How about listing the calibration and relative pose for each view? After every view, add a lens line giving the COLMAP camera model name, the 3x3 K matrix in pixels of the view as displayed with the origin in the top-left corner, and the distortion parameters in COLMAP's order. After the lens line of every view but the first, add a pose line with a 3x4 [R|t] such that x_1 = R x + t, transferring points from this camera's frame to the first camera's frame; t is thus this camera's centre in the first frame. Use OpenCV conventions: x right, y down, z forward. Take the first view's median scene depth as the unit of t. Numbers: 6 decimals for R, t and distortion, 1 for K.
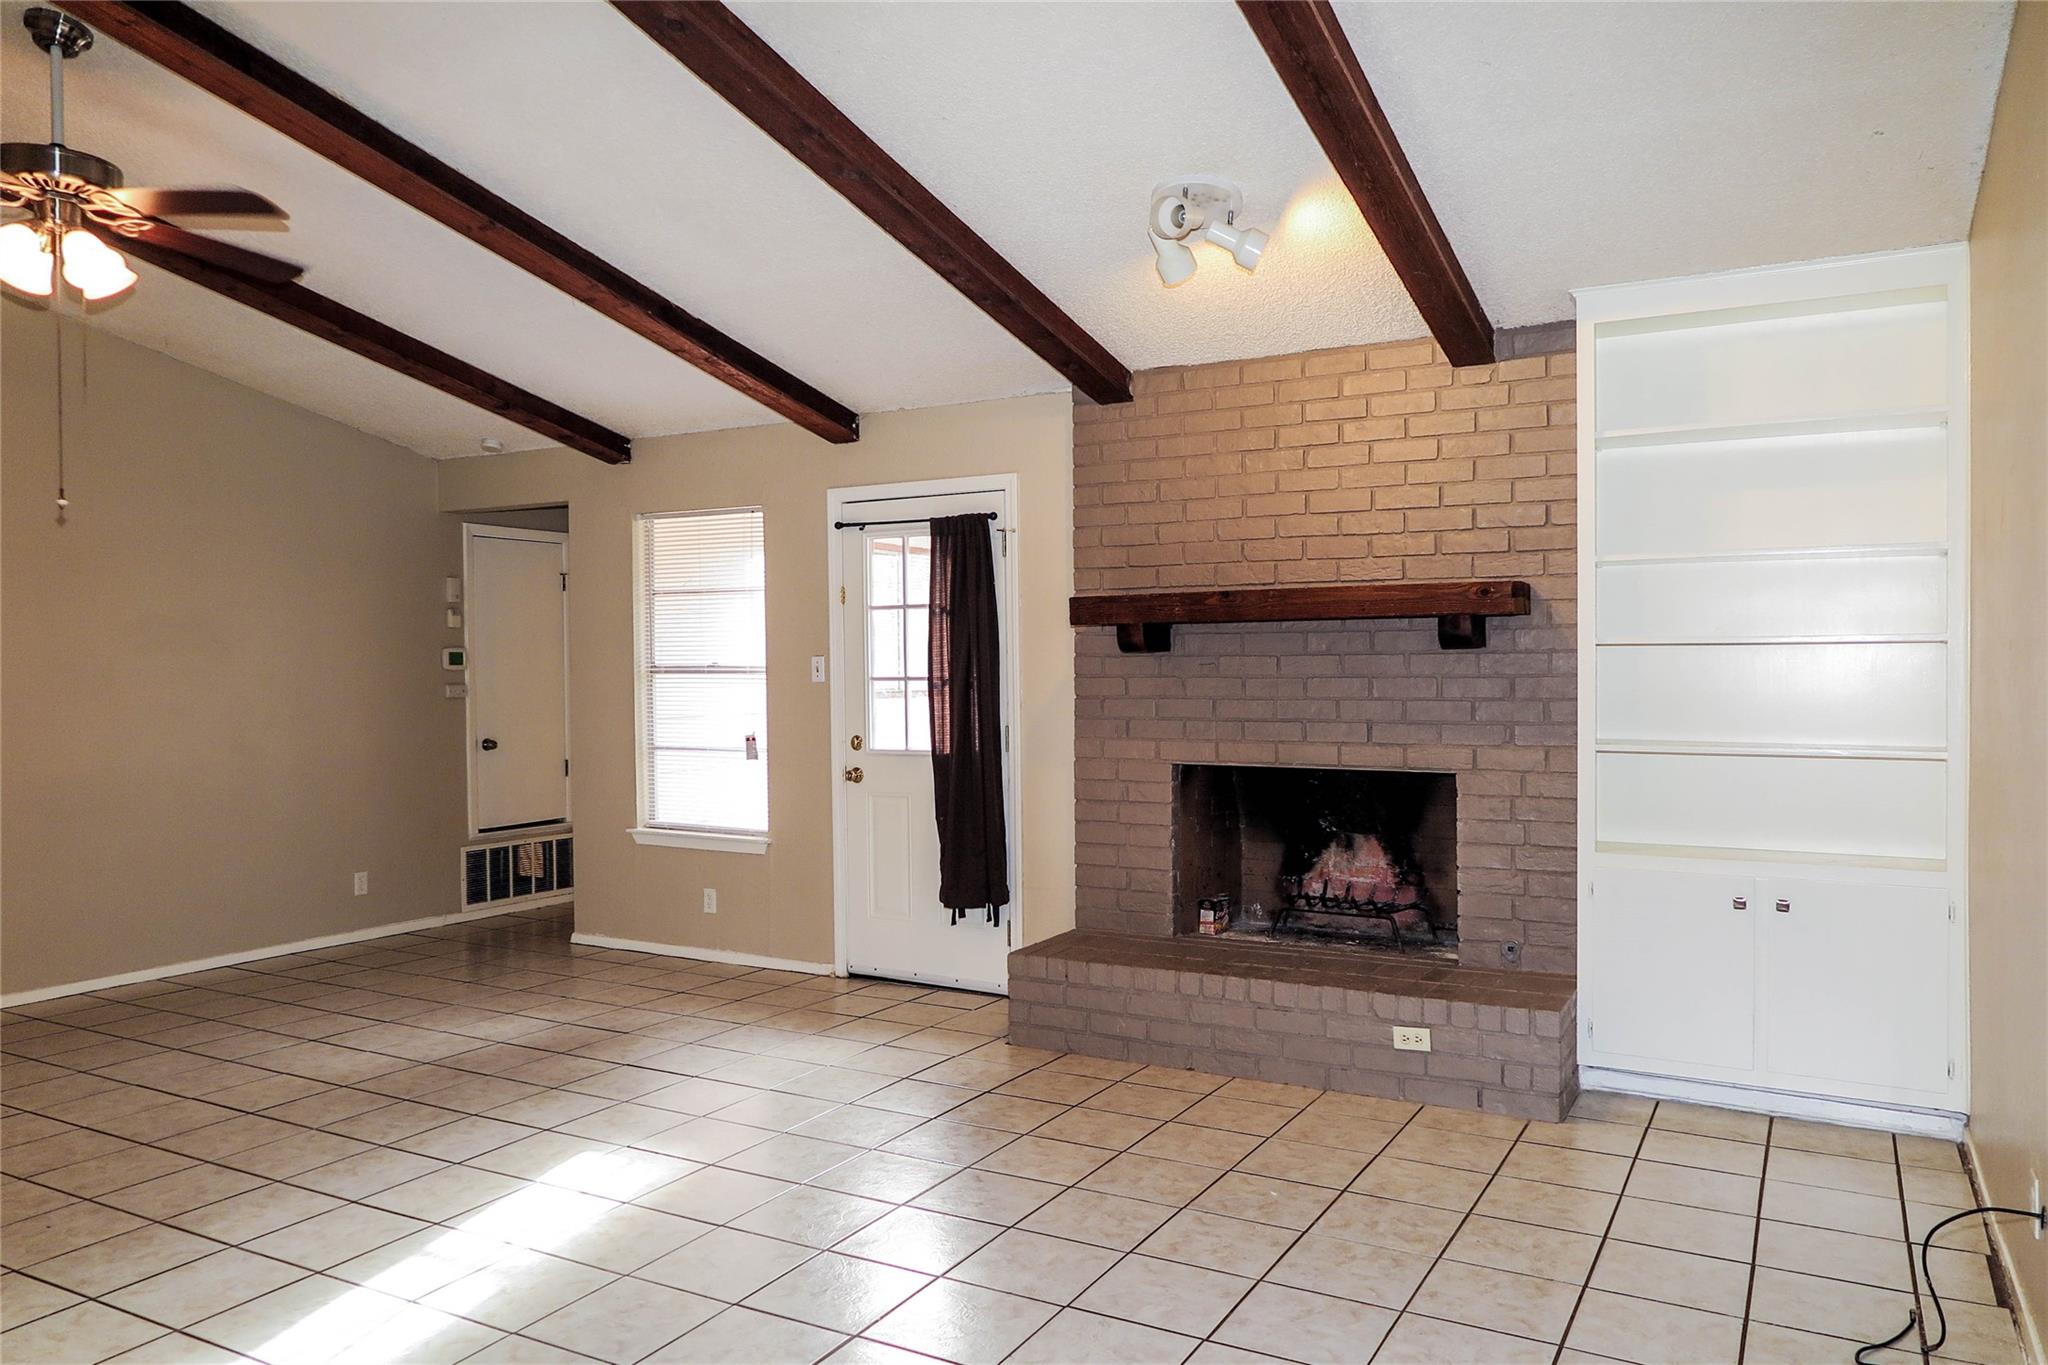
lens RADIAL K [[1416.3, 0, 1024.0], [0, 1416.3, 682.5], [0, 0, 1]] dist [-0.012123, 0.021634]
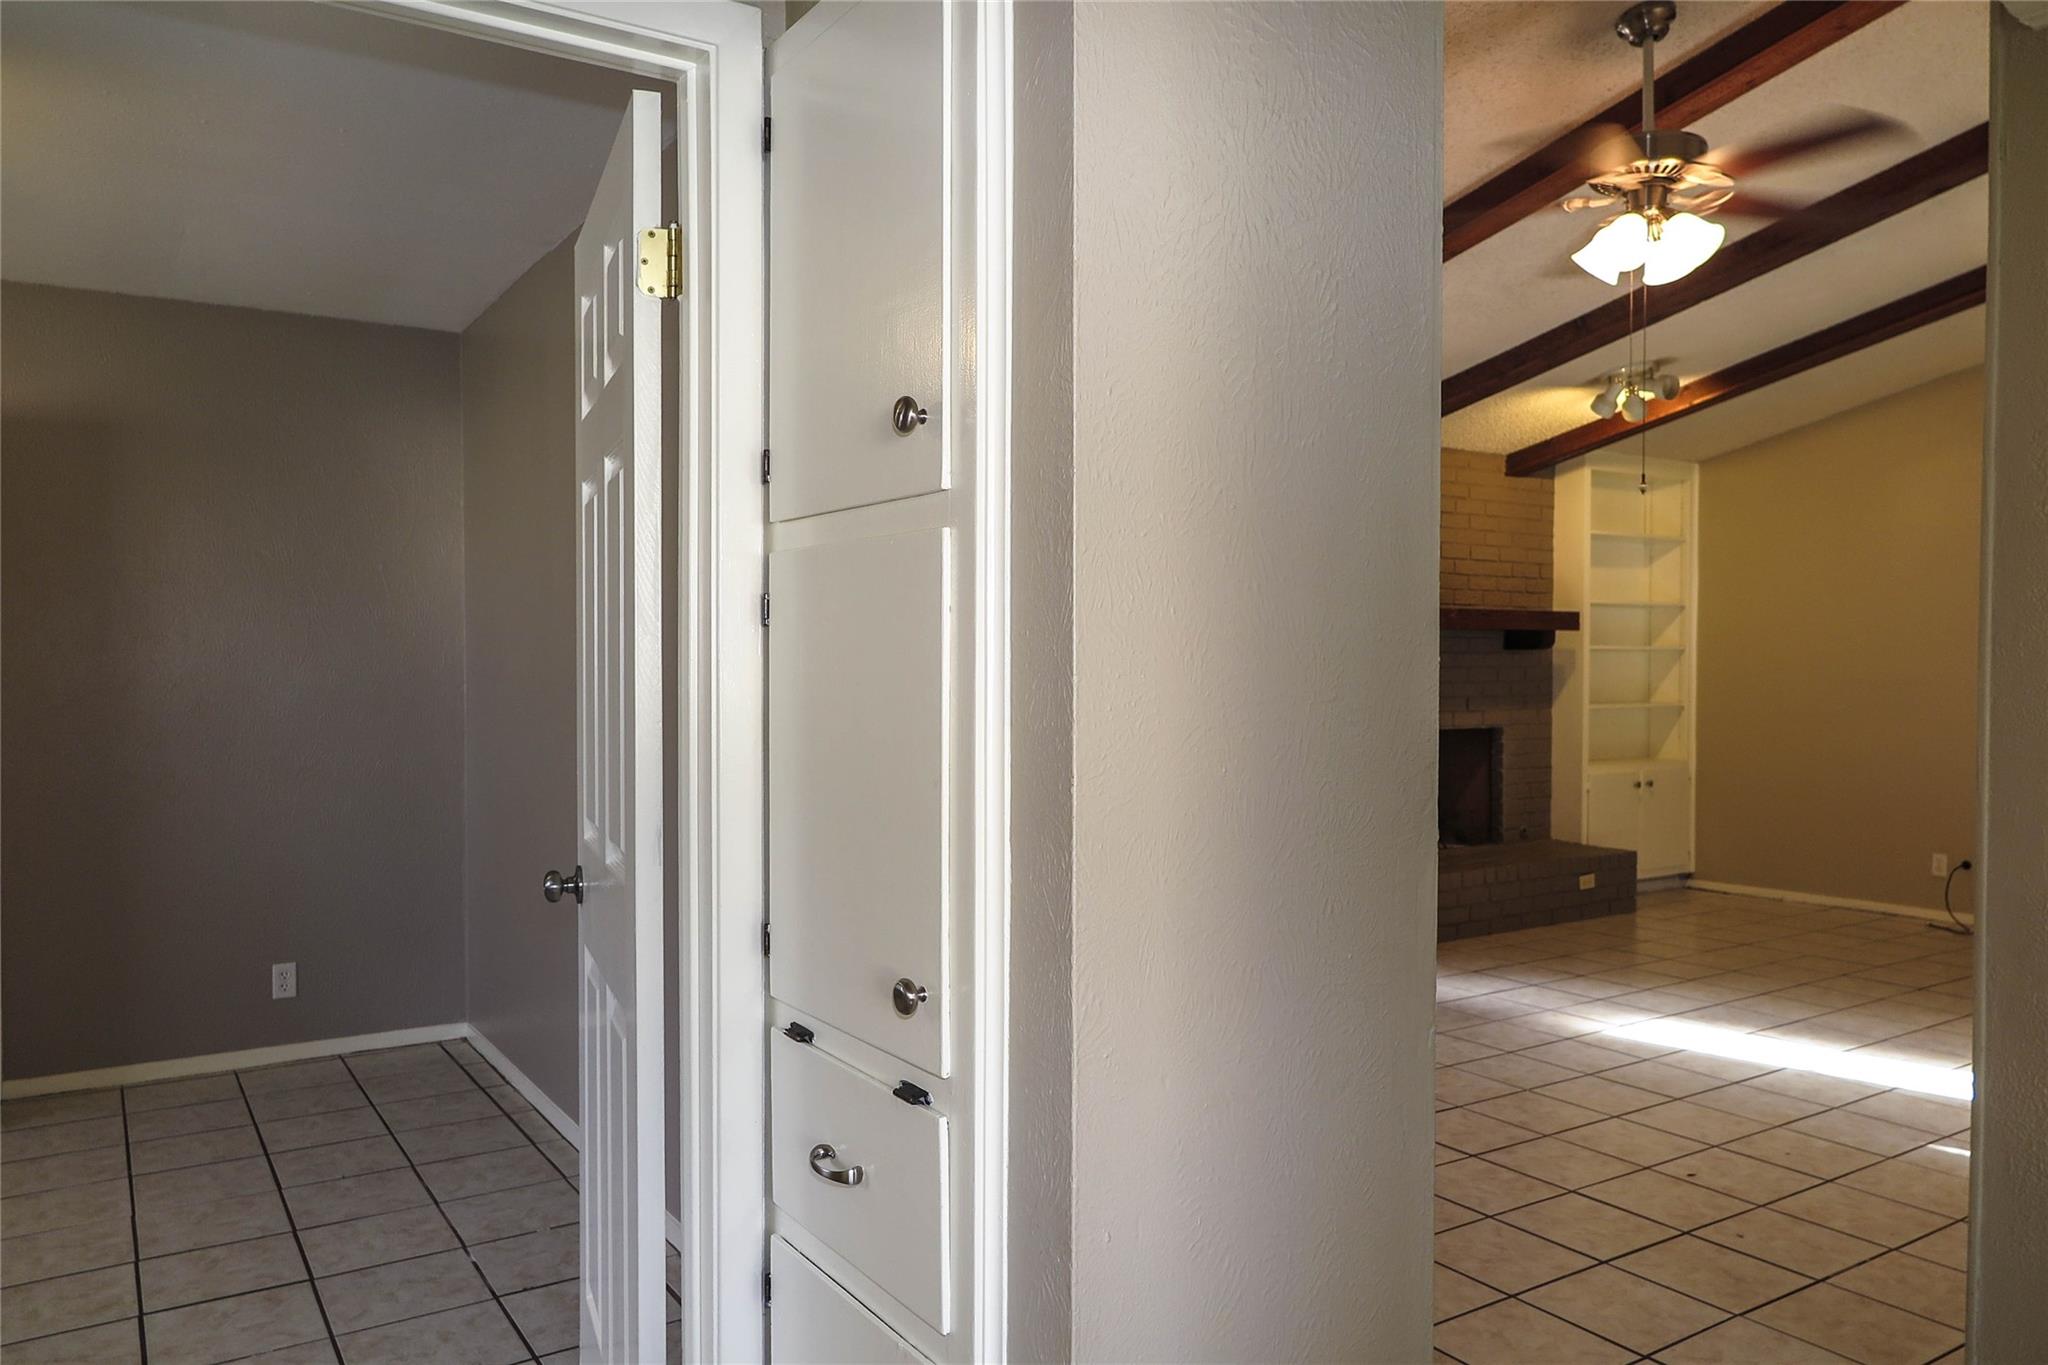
lens RADIAL K [[1444.2, 0, 1024.0], [0, 1444.2, 682.5], [0, 0, 1]] dist [-0.009202, 0.001268]
pose [[0.465186, -0.003883, 0.885205, -1.142947], [0.003904, 0.999990, 0.002336, 0.005731], [-0.885204, 0.002369, 0.465196, 0.584069]]
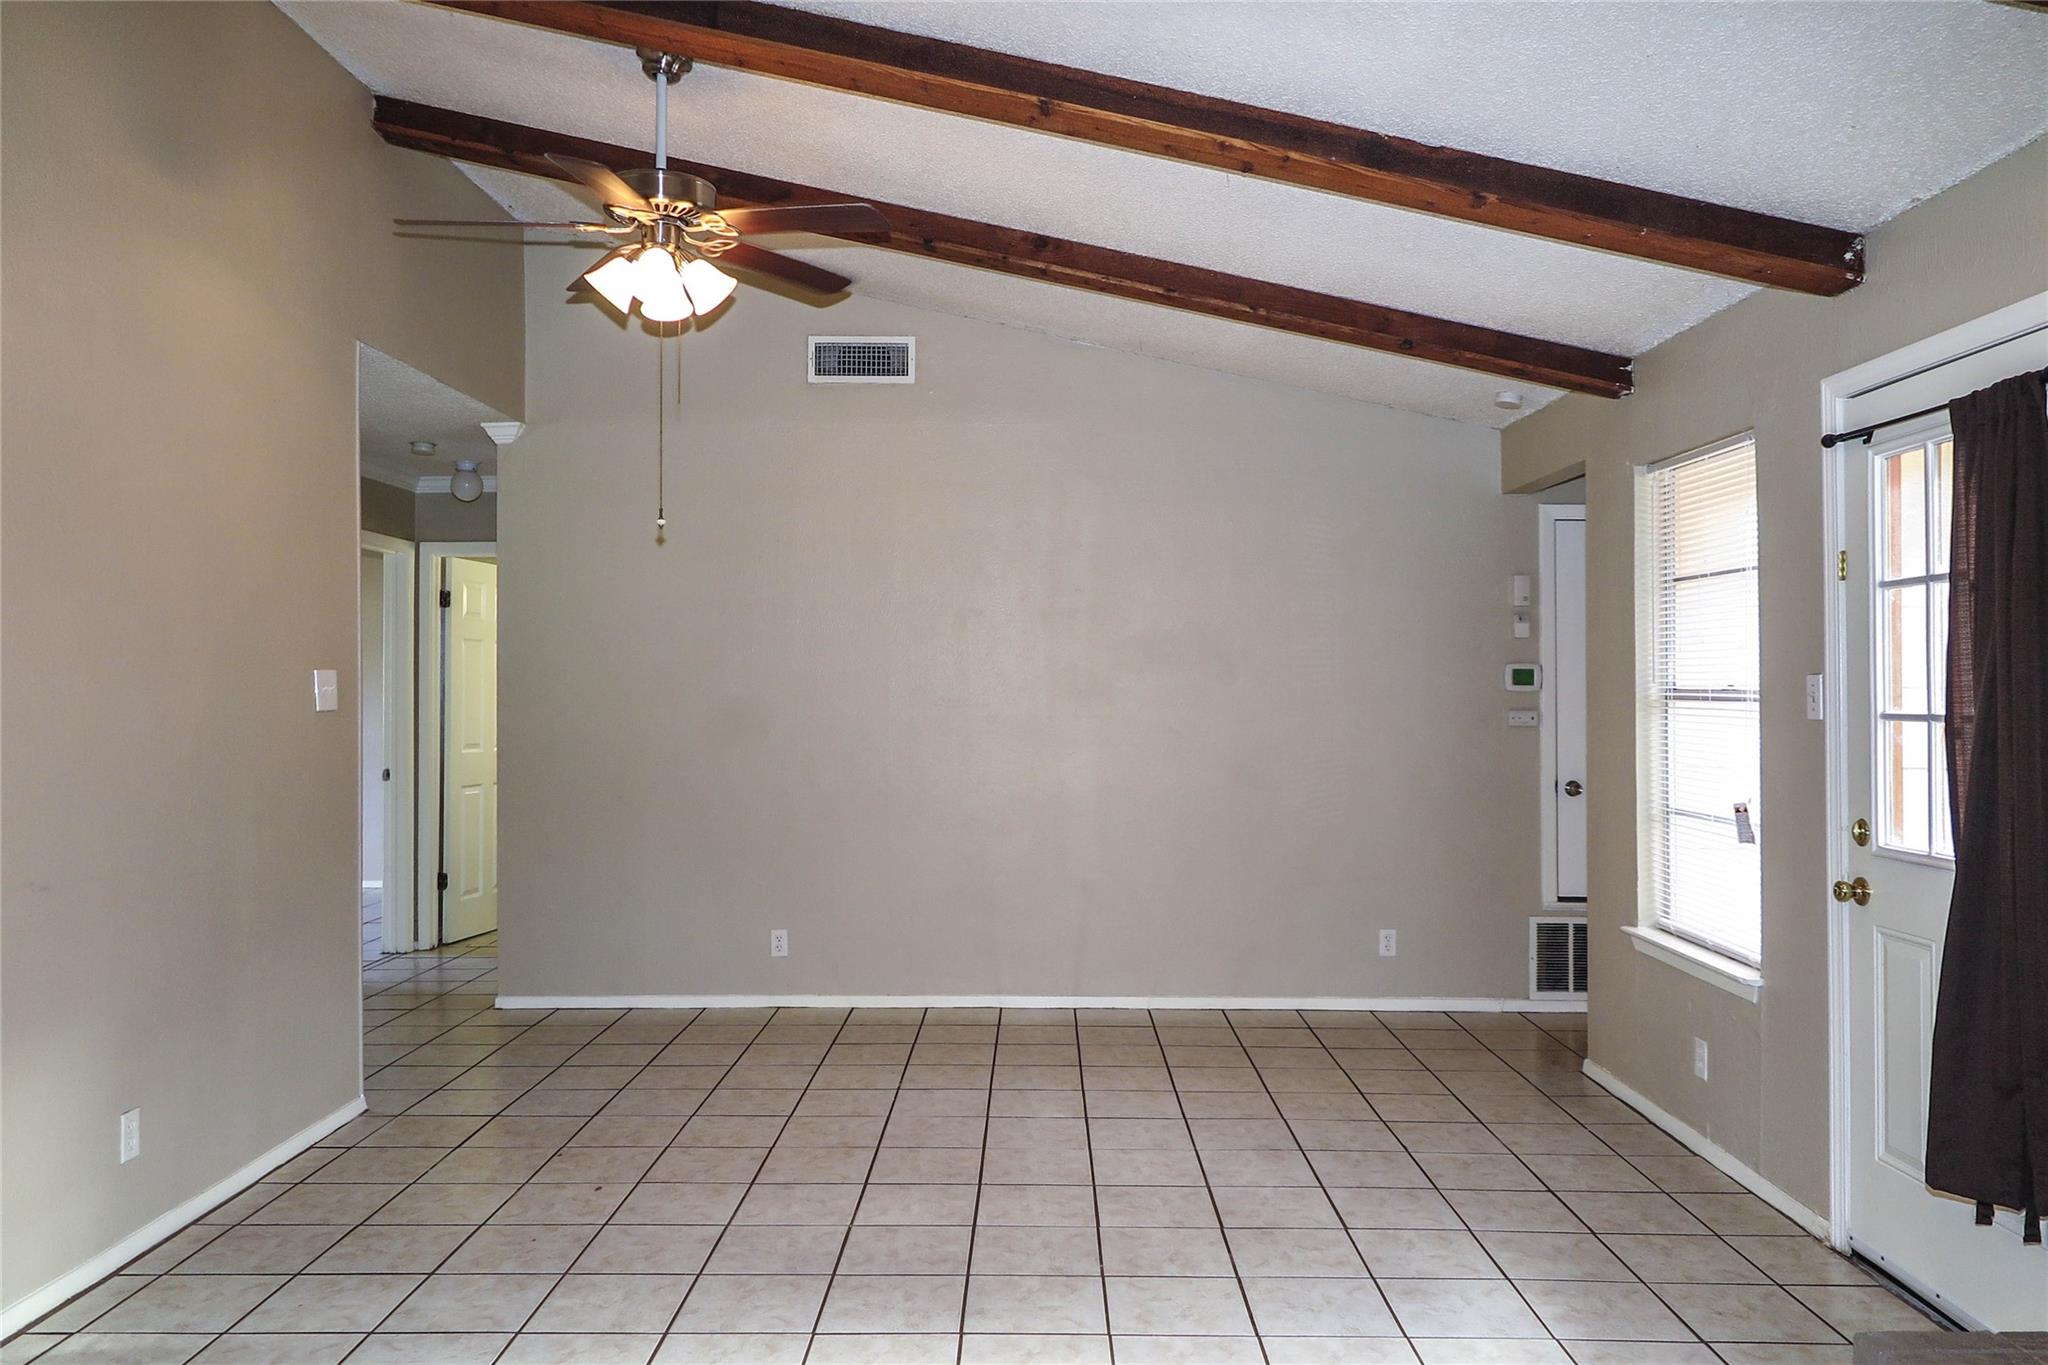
lens RADIAL K [[1466.2, 0, 1035.7], [0, 1466.2, 680.1], [0, 0, 1]] dist [-0.001312, 0.003050]
pose [[0.488787, 0.003747, -0.872395, 0.230429], [-0.015915, 0.999863, -0.004622, -0.009100], [0.872258, 0.016144, 0.488780, 0.462147]]
